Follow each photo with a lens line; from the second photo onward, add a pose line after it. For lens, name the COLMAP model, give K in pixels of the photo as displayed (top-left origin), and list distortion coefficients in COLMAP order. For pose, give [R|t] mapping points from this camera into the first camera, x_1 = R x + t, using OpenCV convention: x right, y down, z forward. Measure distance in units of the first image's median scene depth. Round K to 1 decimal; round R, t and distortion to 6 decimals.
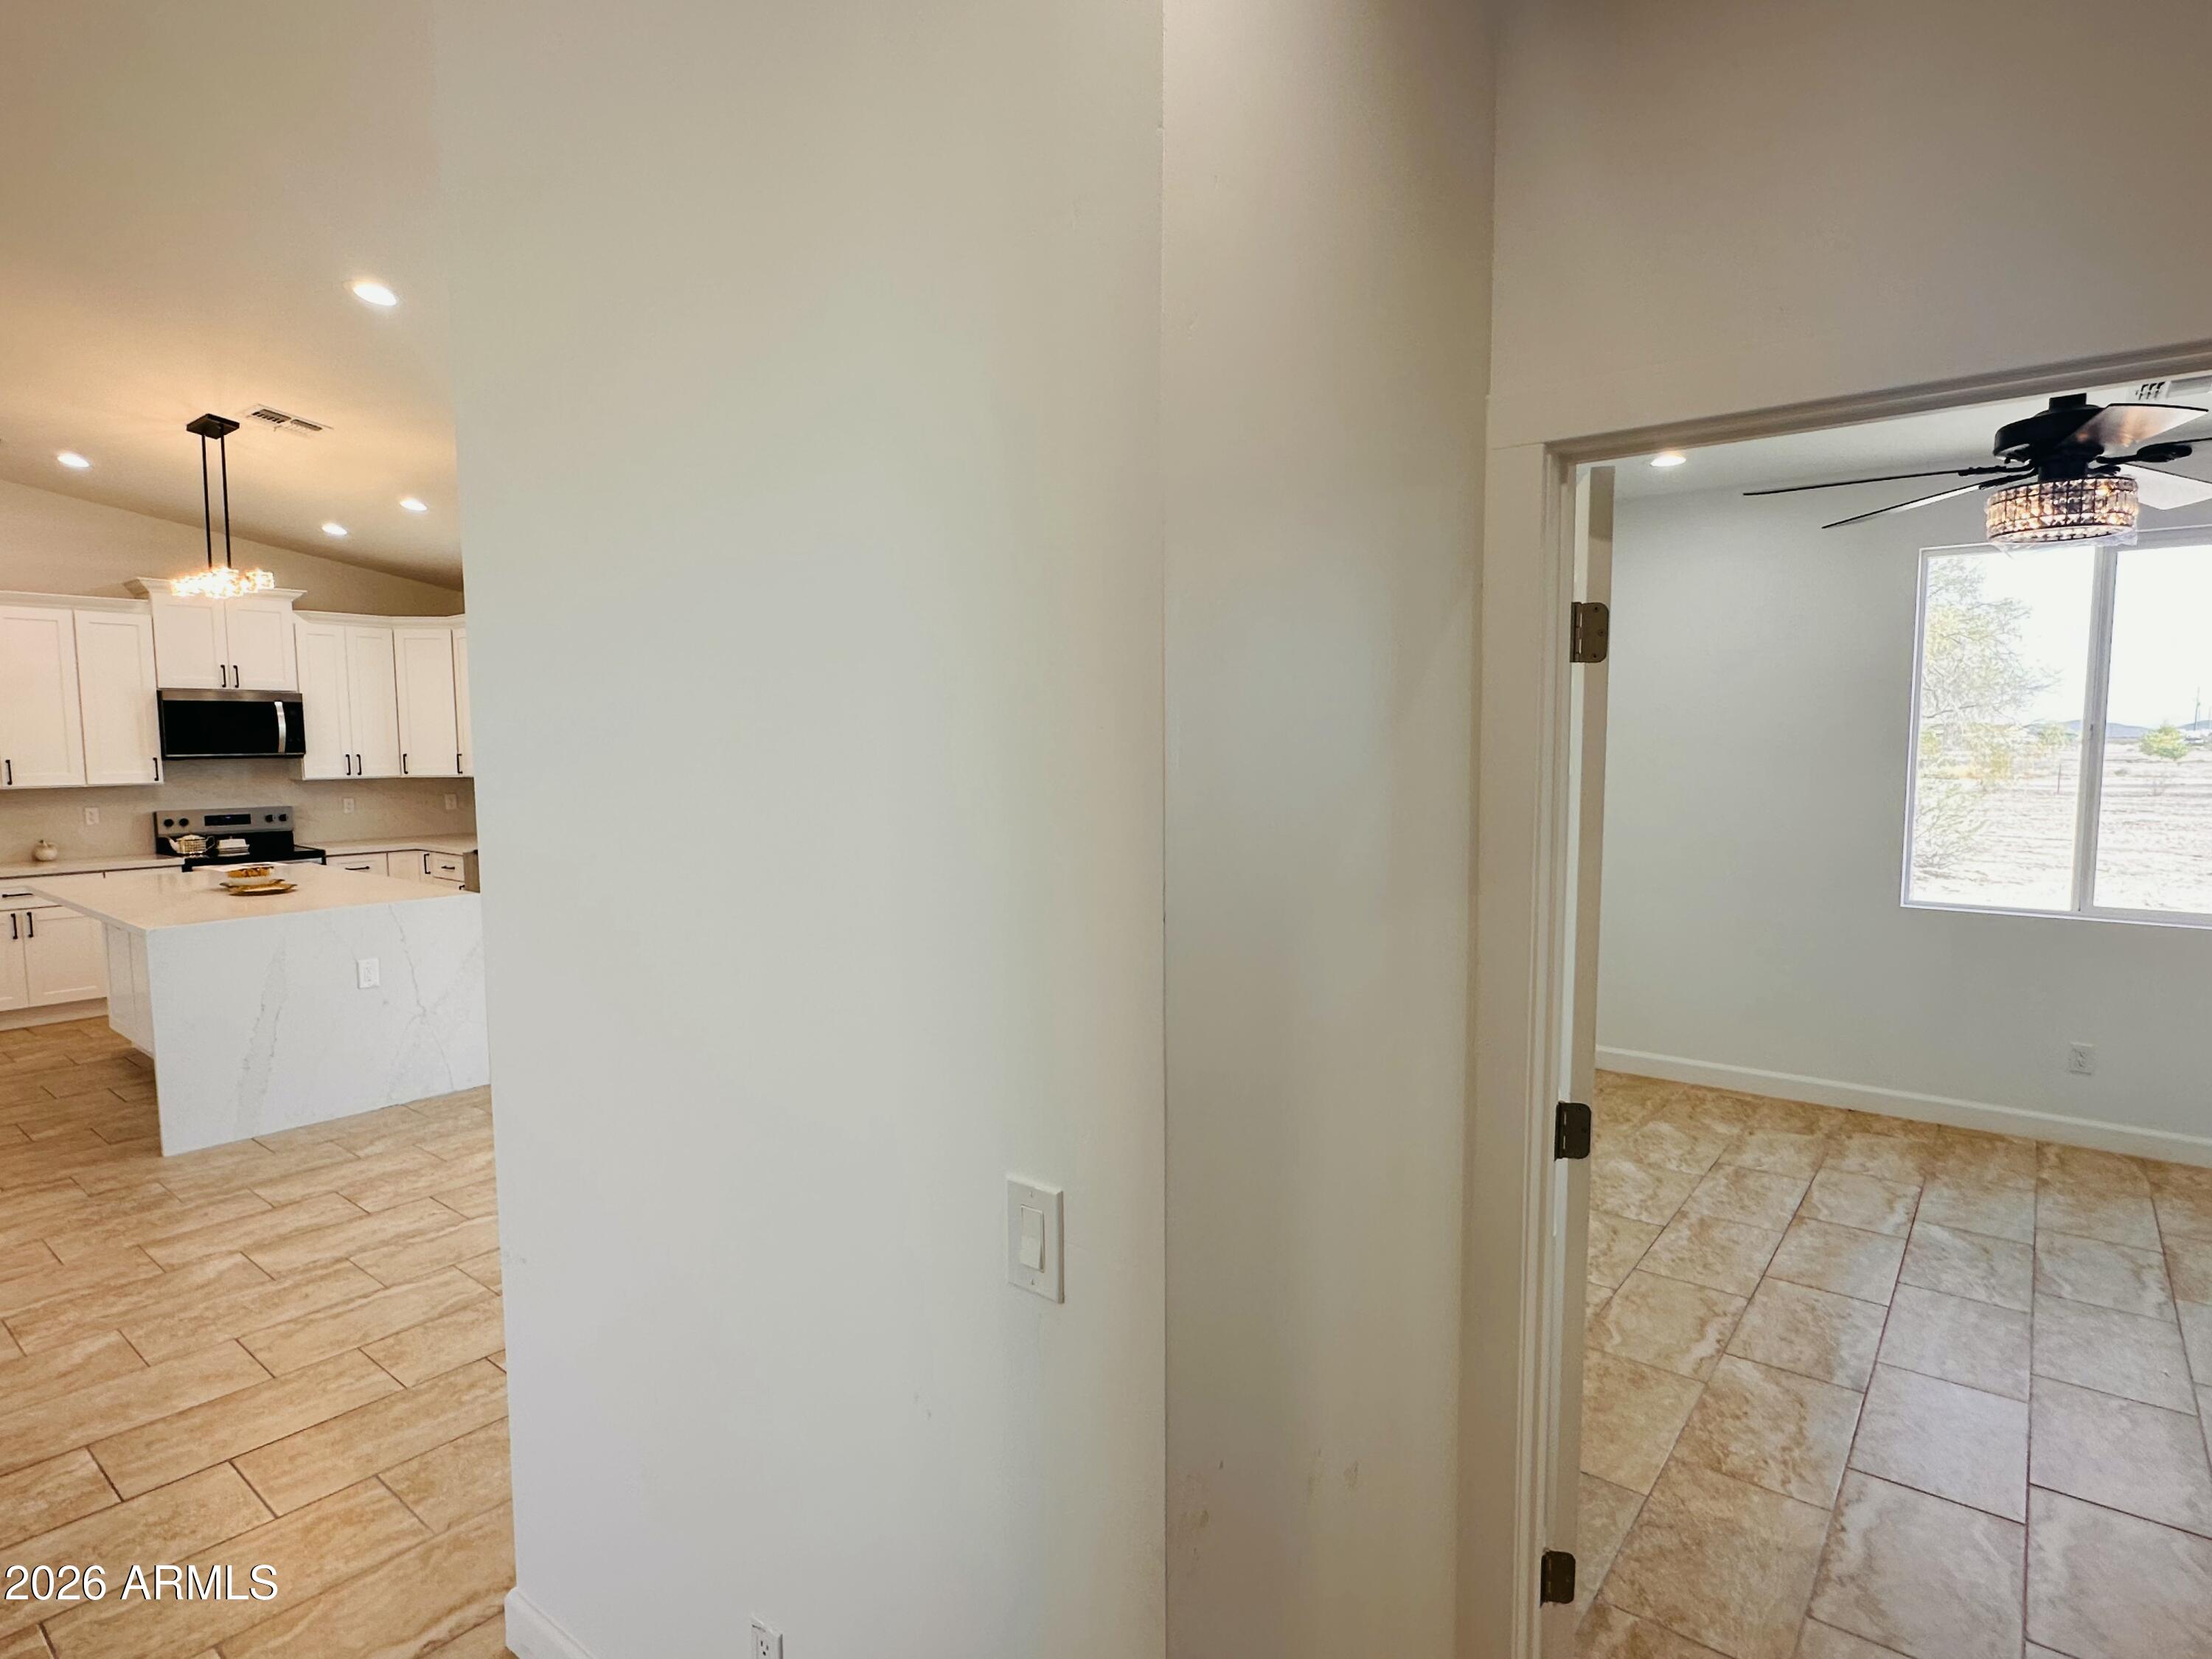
lens RADIAL K [[1164.3, 0, 1101.1], [0, 1164.3, 836.8], [0, 0, 1]] dist [-0.003345, 0.000581]
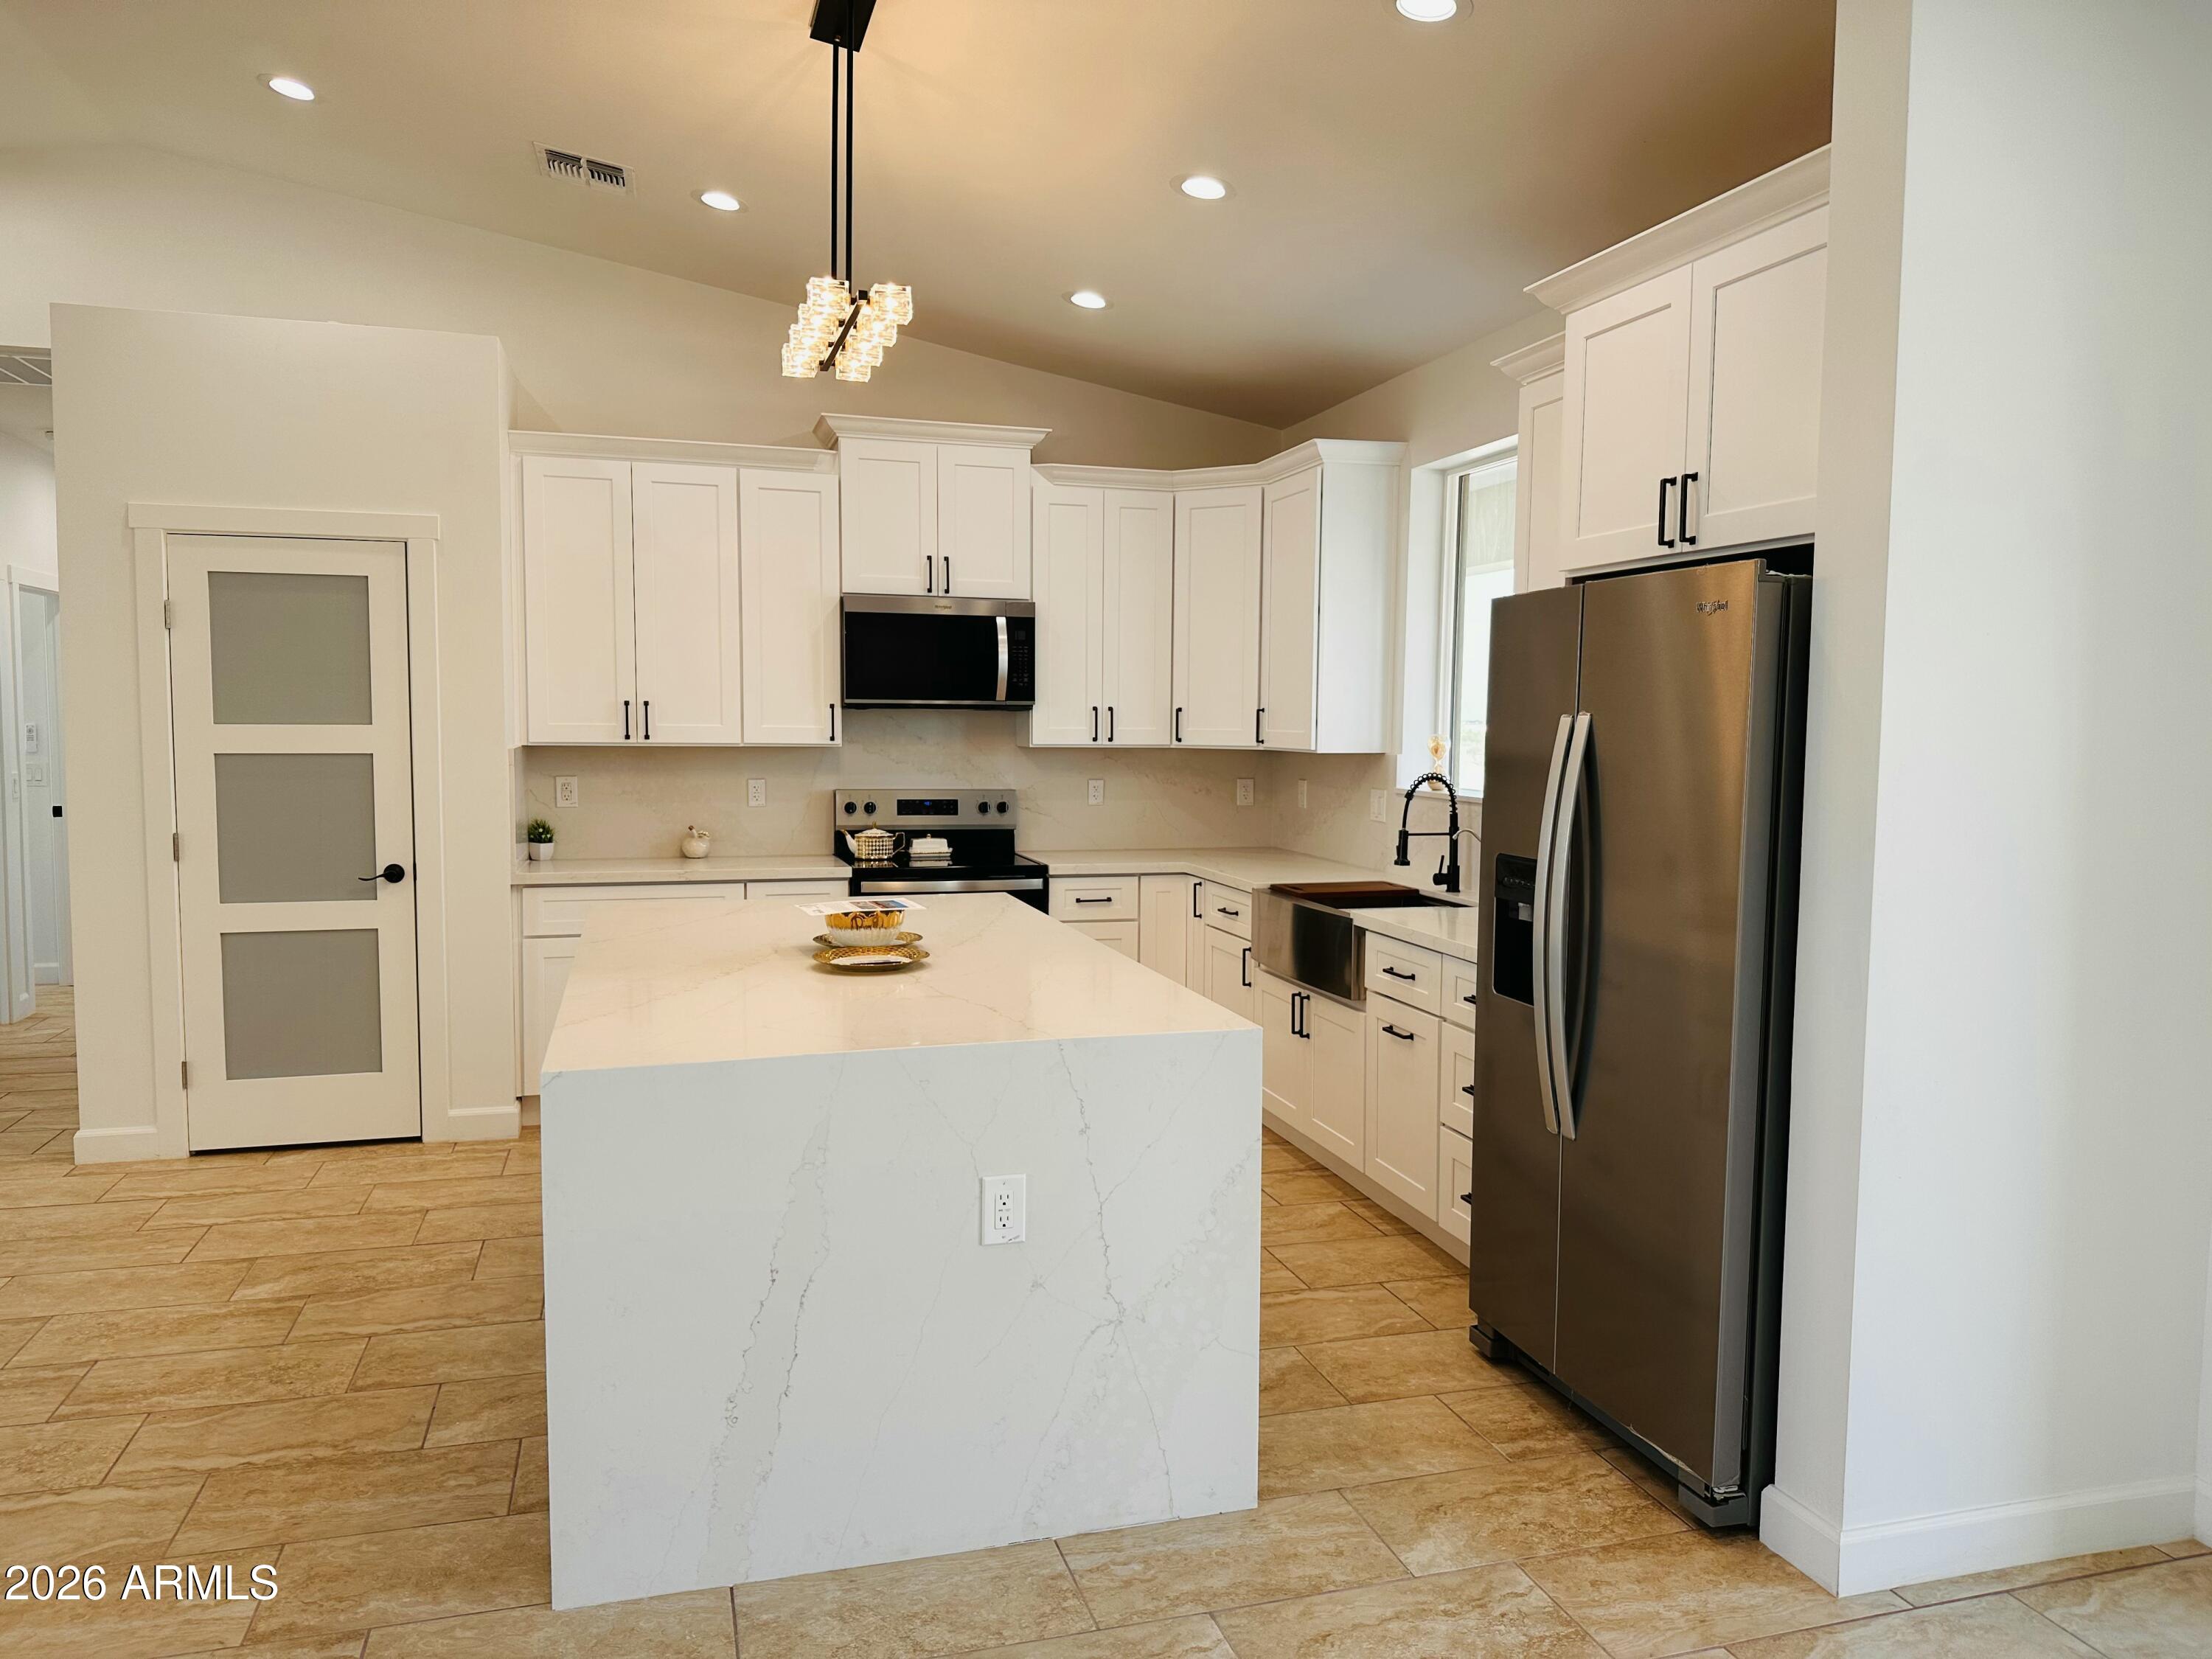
lens RADIAL K [[1549.5, 0, 1106.0], [0, 1549.5, 829.5], [0, 0, 1]] dist [0.055111, -0.001353]
pose [[0.816565, 0.054608, -0.574665, -0.196022], [-0.062753, 0.998013, 0.005669, -0.013599], [0.573833, 0.031433, 0.818369, 0.379078]]
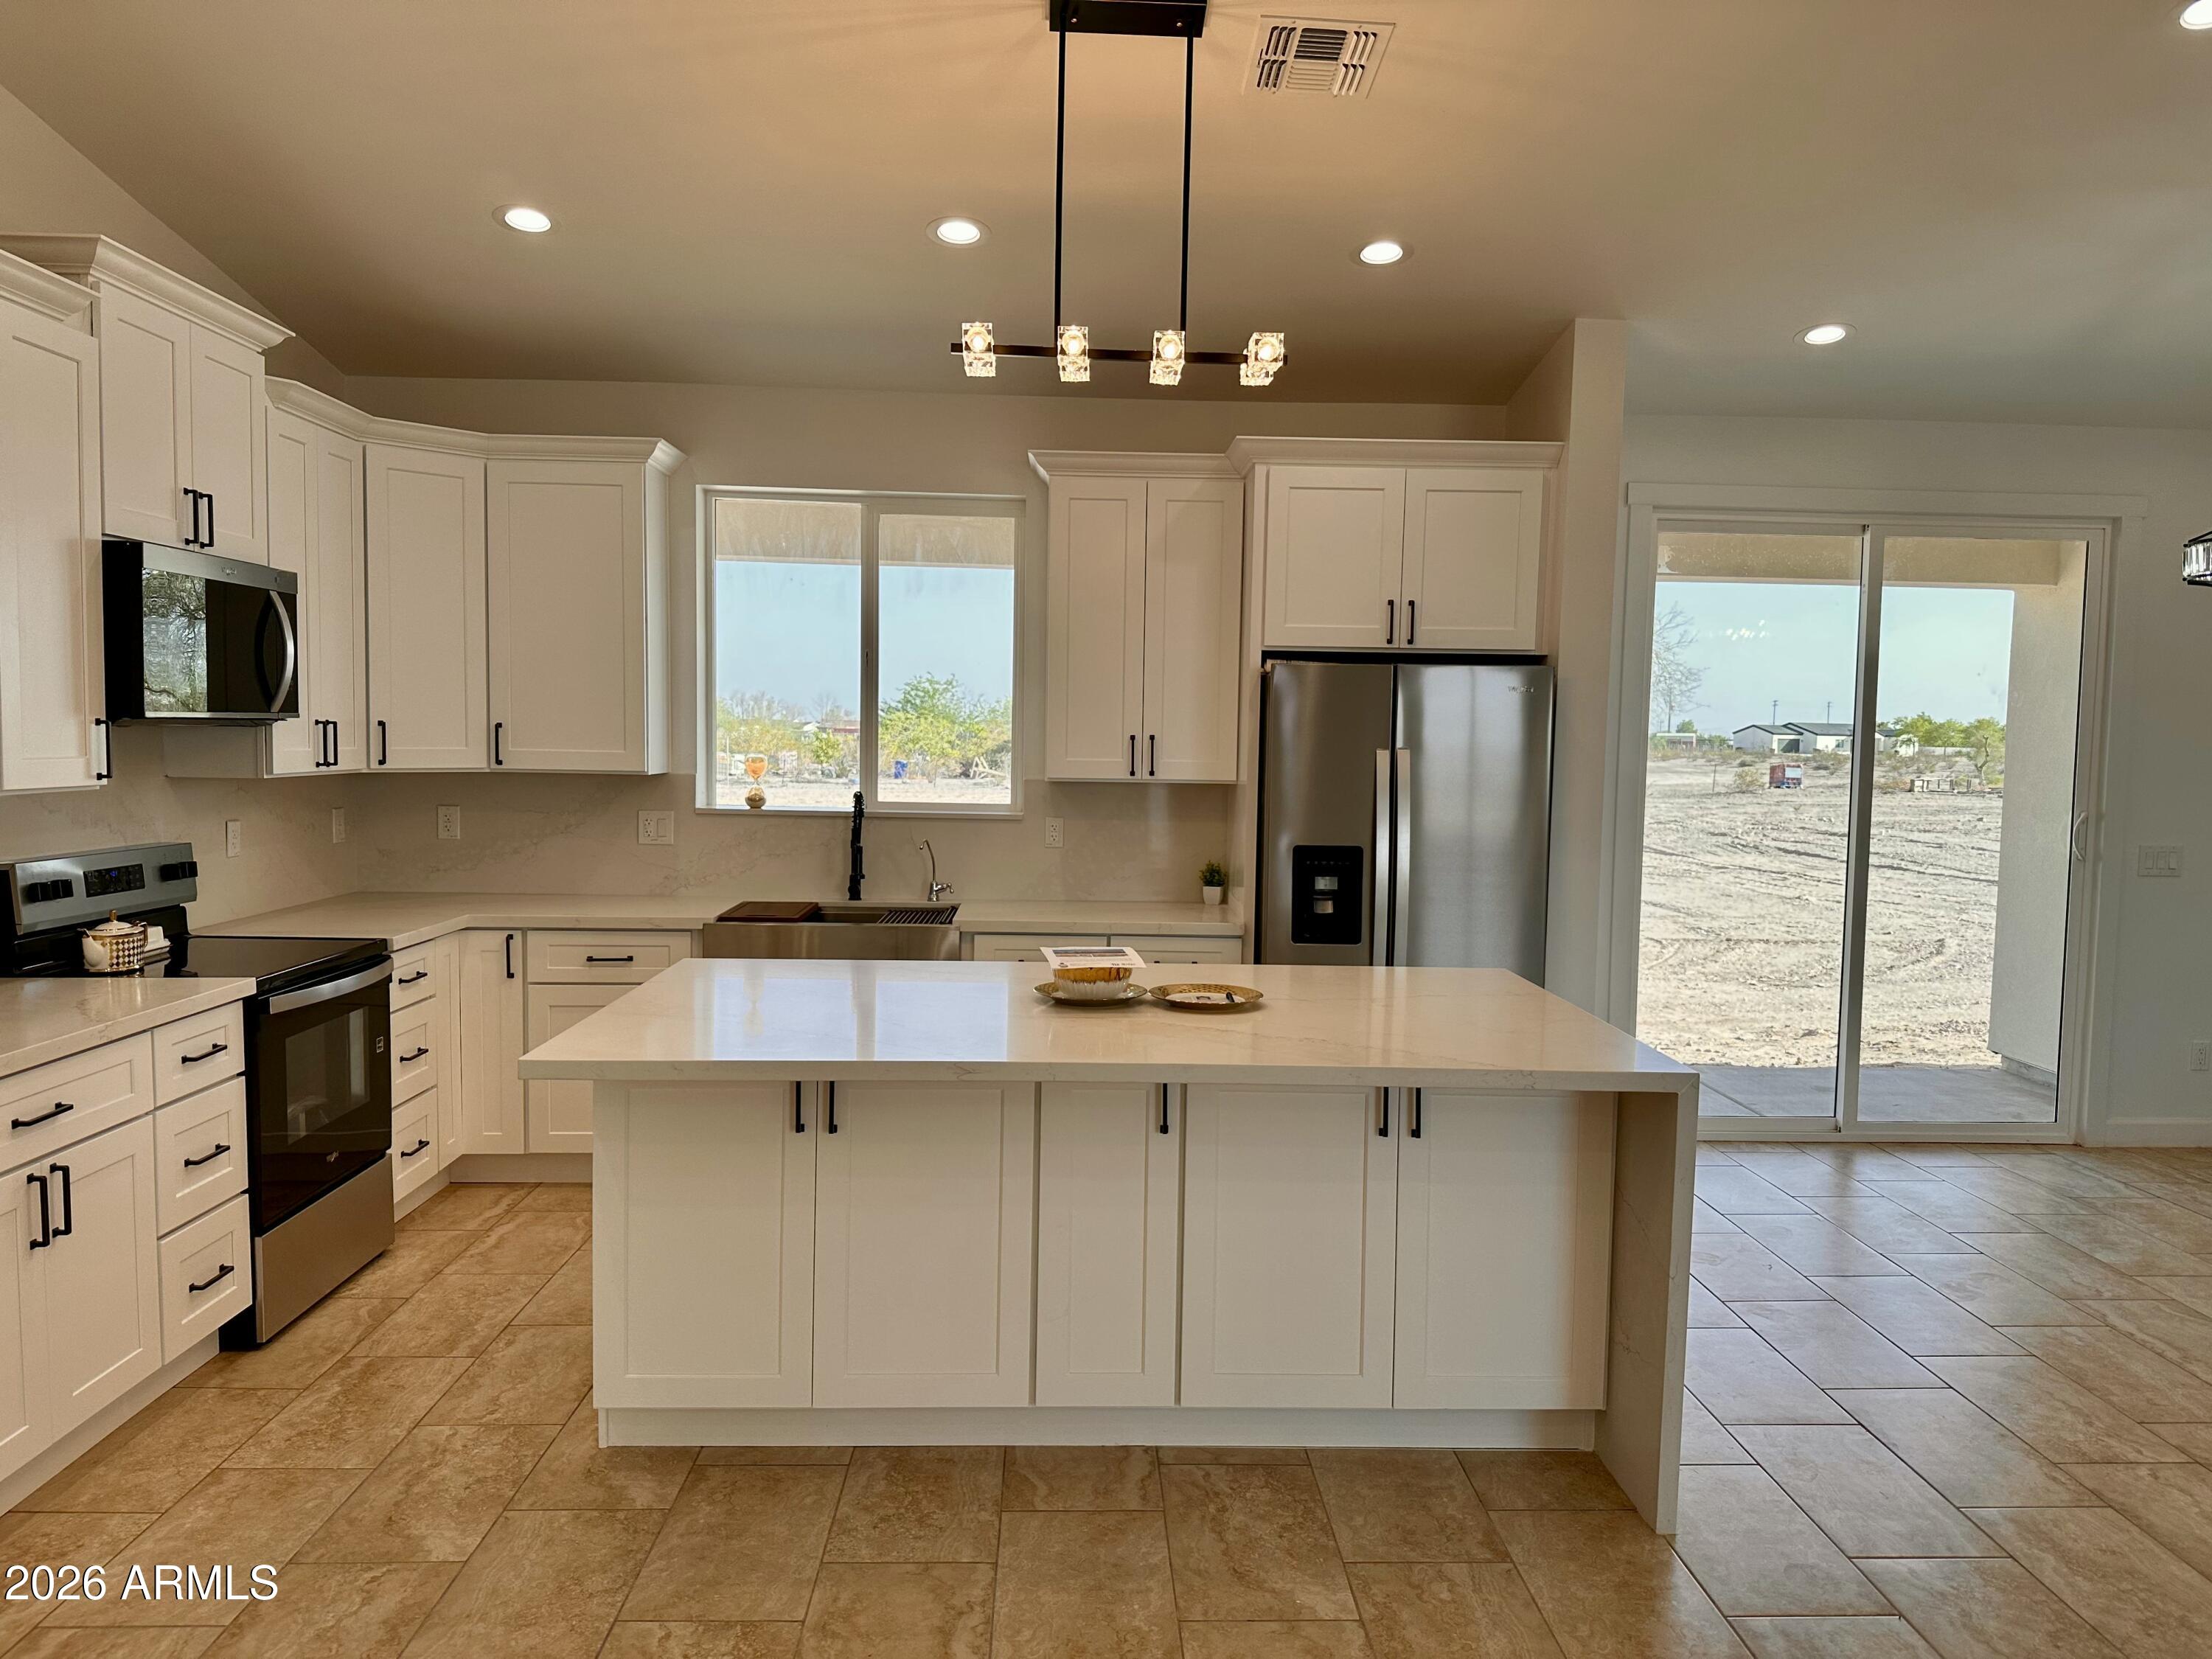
lens RADIAL K [[1549.5, 0, 1106.0], [0, 1549.5, 829.5], [0, 0, 1]] dist [0.055111, -0.001353]
pose [[0.758318, -0.026360, 0.651352, -0.860457], [0.036215, 0.999343, -0.001720, -0.018624], [-0.650878, 0.024893, 0.758774, 0.382528]]
